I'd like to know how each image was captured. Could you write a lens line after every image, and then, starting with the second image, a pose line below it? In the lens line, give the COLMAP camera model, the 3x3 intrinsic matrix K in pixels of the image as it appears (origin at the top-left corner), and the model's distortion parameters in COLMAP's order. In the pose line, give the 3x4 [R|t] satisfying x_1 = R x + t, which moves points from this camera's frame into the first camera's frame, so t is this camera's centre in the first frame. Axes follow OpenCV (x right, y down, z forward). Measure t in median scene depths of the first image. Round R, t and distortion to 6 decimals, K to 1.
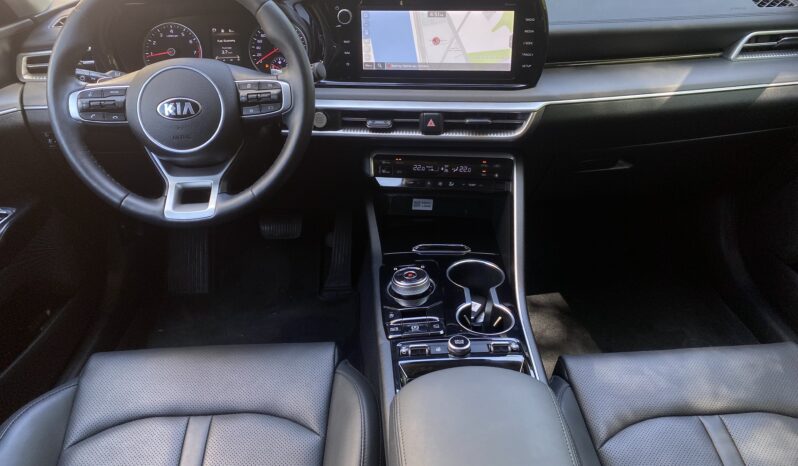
lens RADIAL K [[556.0, 0, 399.0], [0, 556.0, 233.0], [0, 0, 1]] dist [0.009941, -0.001139]
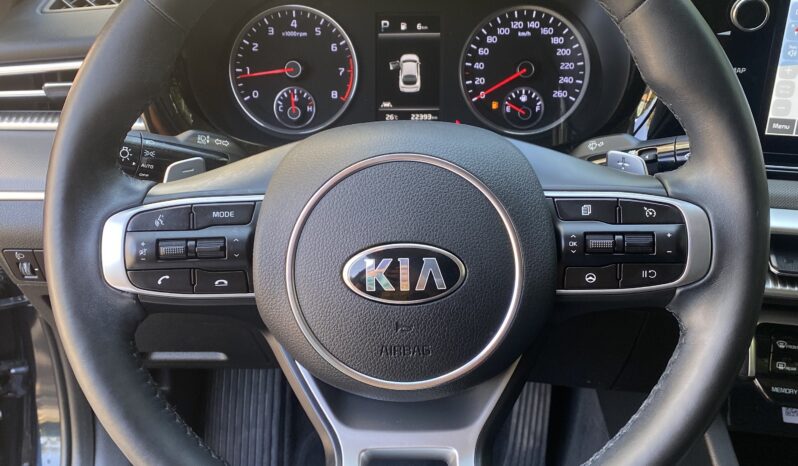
lens RADIAL K [[734.6, 0, 399.0], [0, 734.6, 233.0], [0, 0, 1]] dist [0.055508, -0.013347]
pose [[0.997546, 0.047393, -0.051534, -0.359789], [-0.048721, 0.998504, -0.024812, -0.227439], [0.050281, 0.027262, 0.998363, 0.509401]]
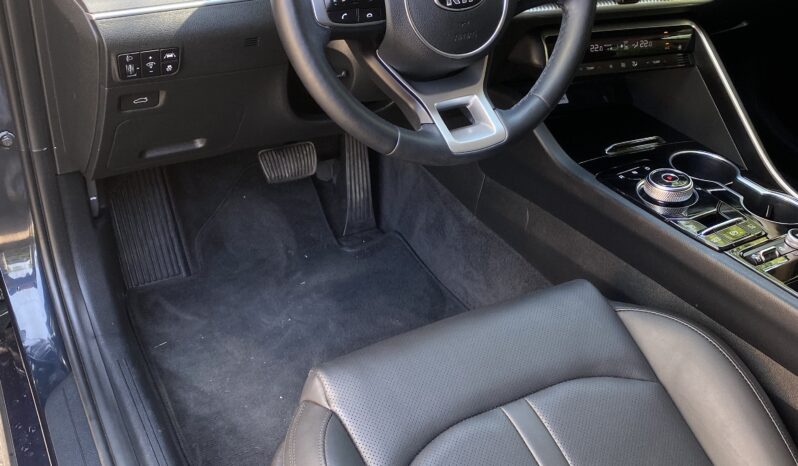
lens RADIAL K [[734.6, 0, 399.0], [0, 734.6, 233.0], [0, 0, 1]] dist [0.055508, -0.013347]
pose [[0.889098, -0.203526, 0.409978, -0.865583], [0.144929, 0.974795, 0.169618, -0.096756], [-0.434166, -0.091389, 0.896185, 0.173900]]
